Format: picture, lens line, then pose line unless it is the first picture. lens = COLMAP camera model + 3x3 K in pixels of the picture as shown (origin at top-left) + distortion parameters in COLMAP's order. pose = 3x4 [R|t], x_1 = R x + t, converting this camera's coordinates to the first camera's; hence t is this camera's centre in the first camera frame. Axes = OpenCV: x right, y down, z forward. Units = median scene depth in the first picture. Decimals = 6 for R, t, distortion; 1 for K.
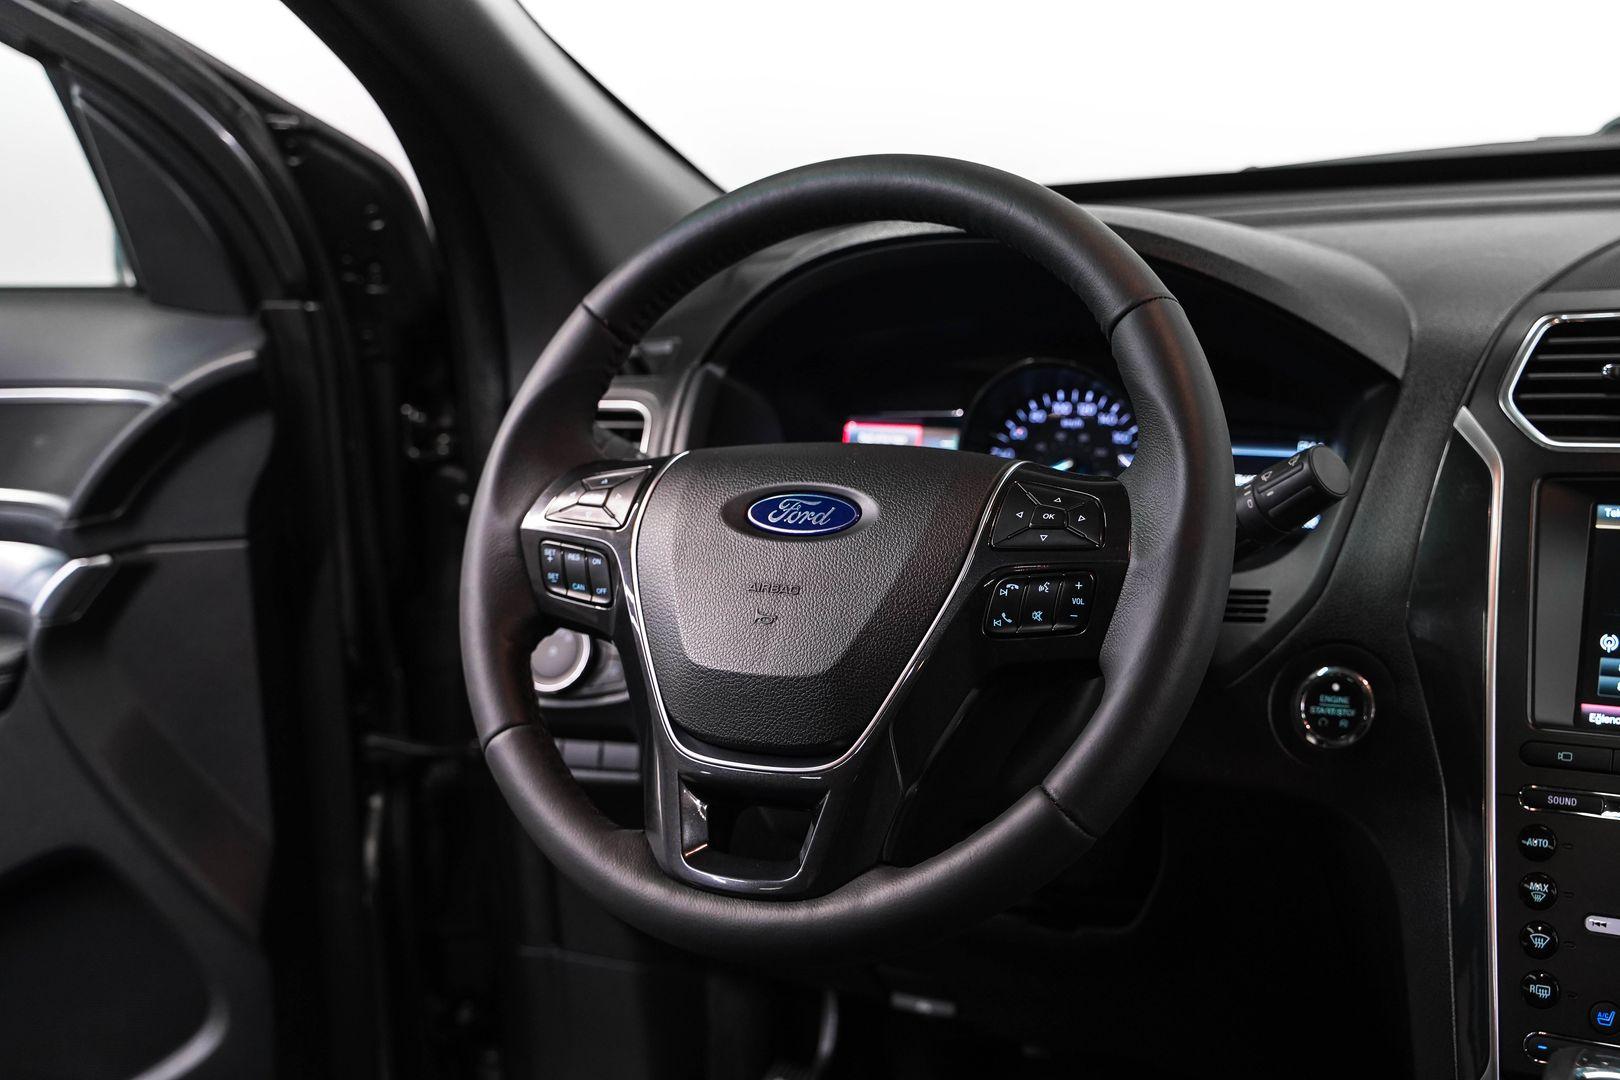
lens RADIAL K [[1996.3, 0, 810.0], [0, 1996.3, 540.0], [0, 0, 1]] dist [0.002836, 0.176126]
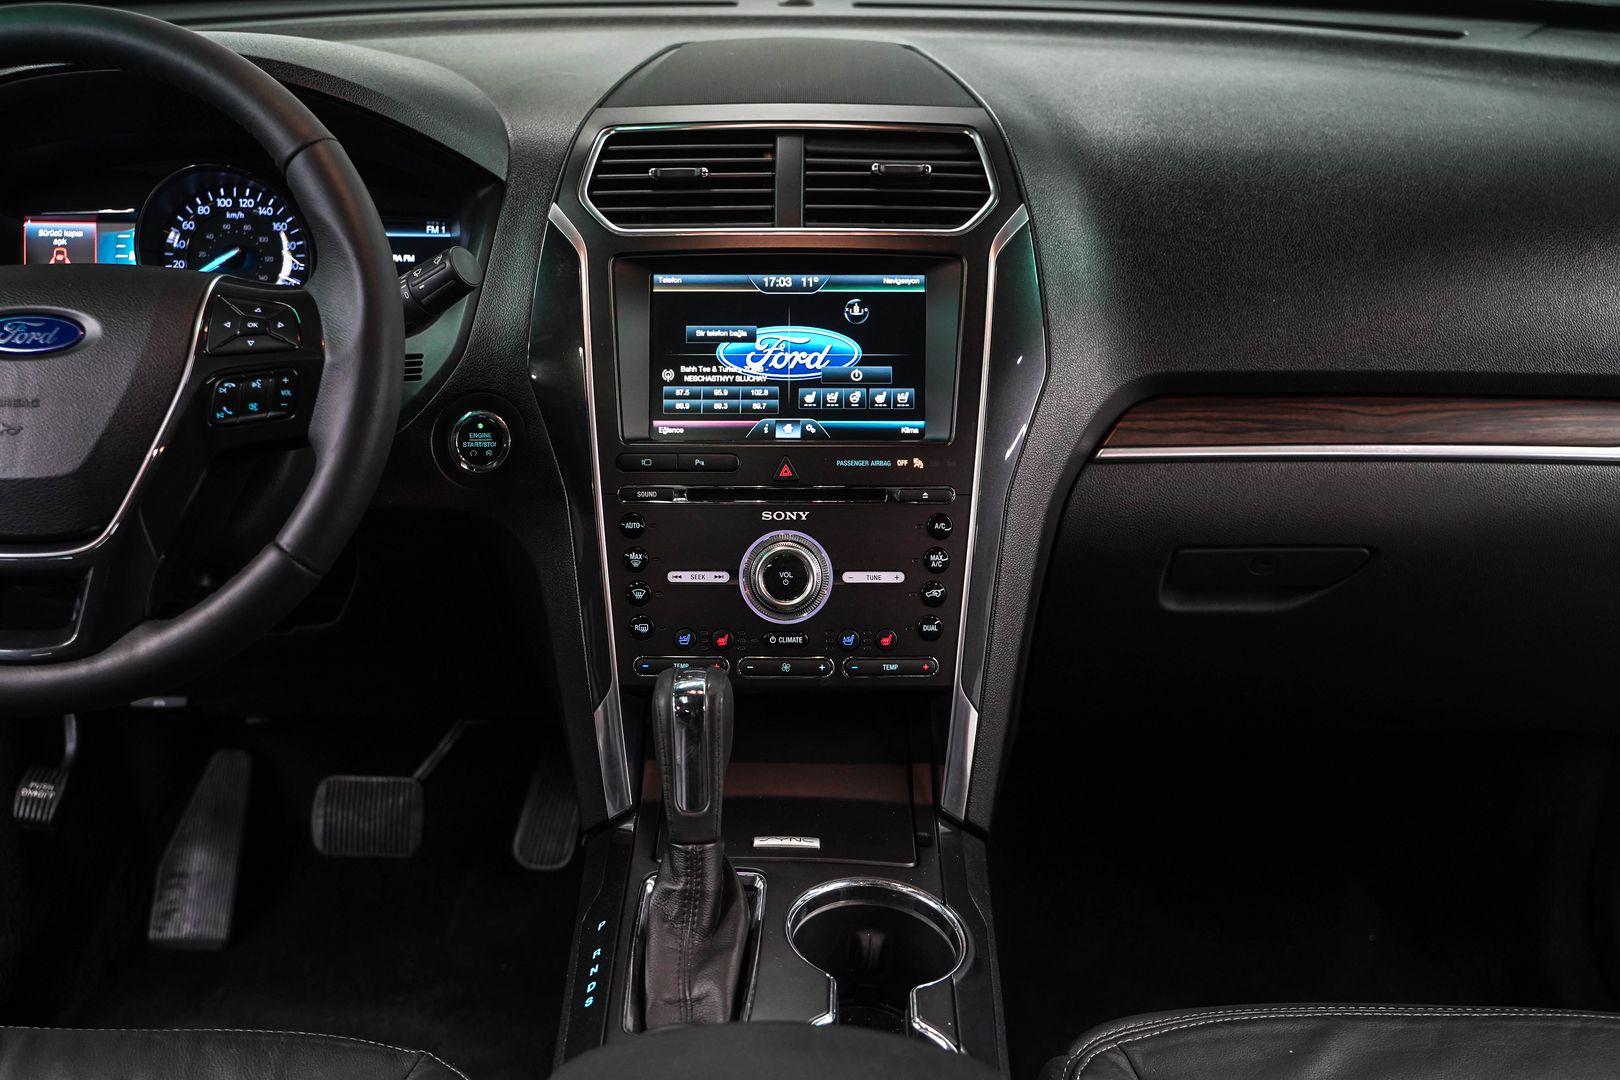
lens RADIAL K [[1670.2, 0, 810.0], [0, 1670.2, 540.0], [0, 0, 1]] dist [-0.051508, 0.112483]
pose [[0.879406, -0.139182, 0.455272, -0.056380], [0.051022, 0.978356, 0.200540, -0.062054], [-0.473330, -0.153127, 0.867474, -0.066672]]
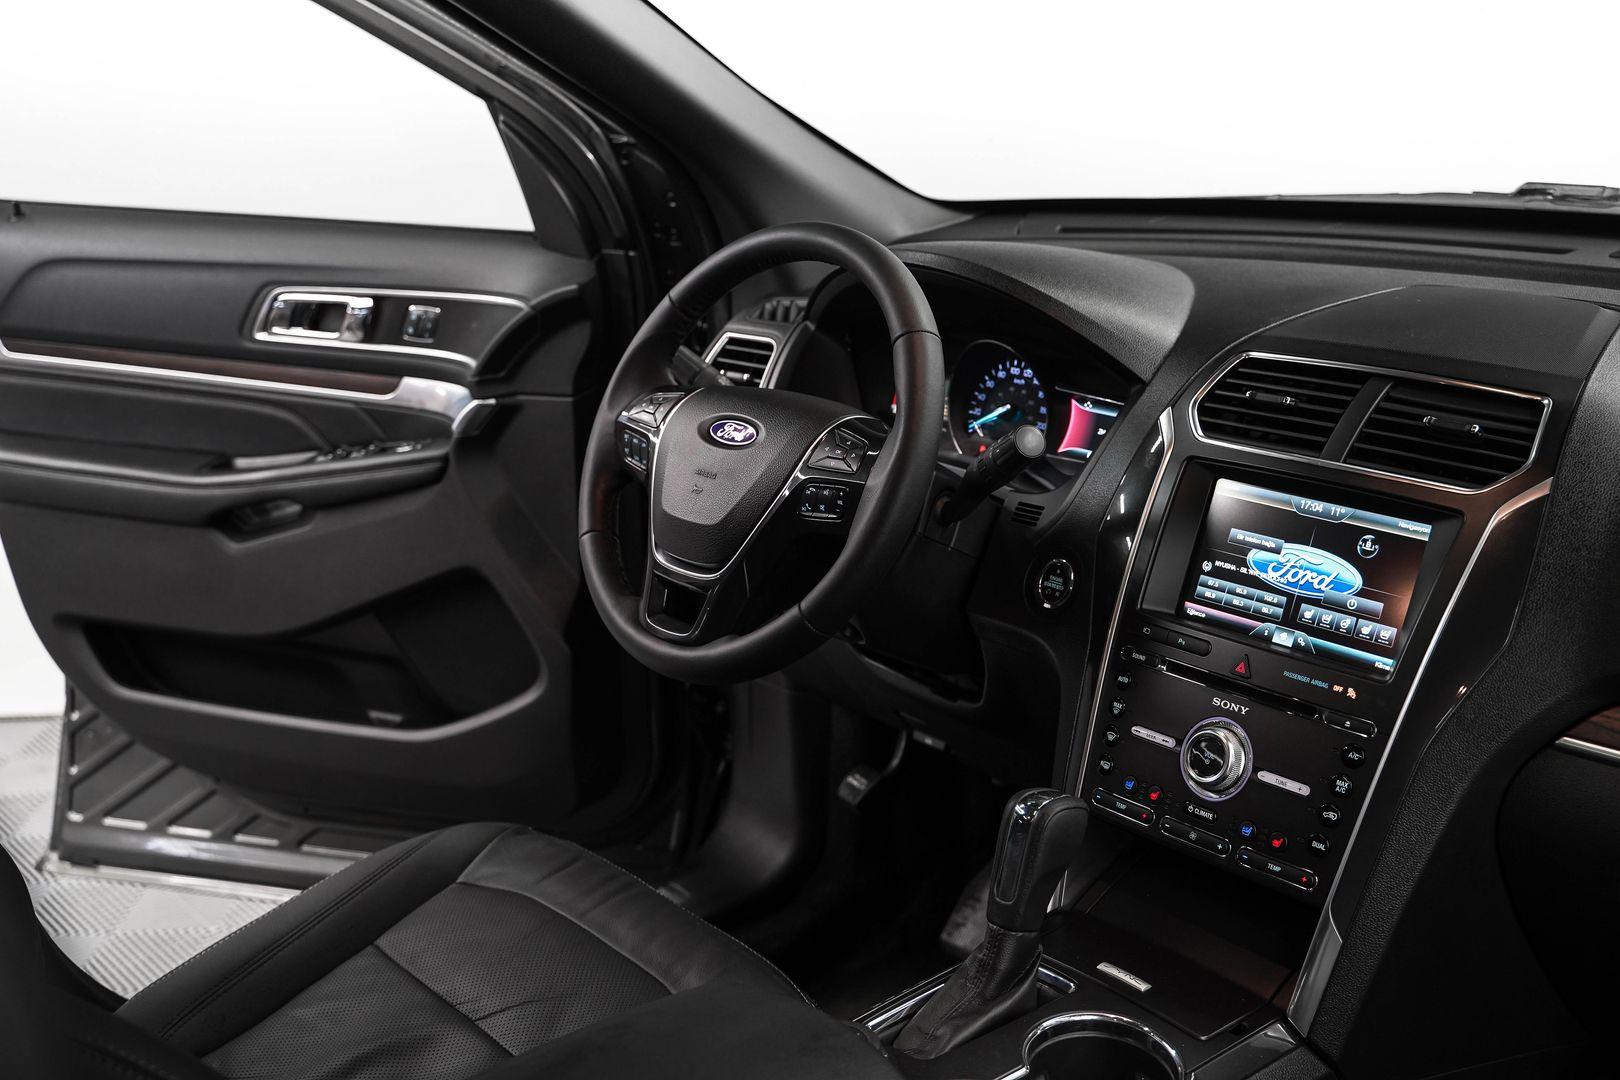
lens RADIAL K [[1725.1, 0, 810.0], [0, 1725.1, 540.0], [0, 0, 1]] dist [-0.016824, 0.045995]
pose [[0.936643, 0.128596, -0.325827, 0.529556], [-0.093670, 0.988251, 0.120769, -0.102756], [0.337529, -0.082598, 0.937684, -0.383714]]
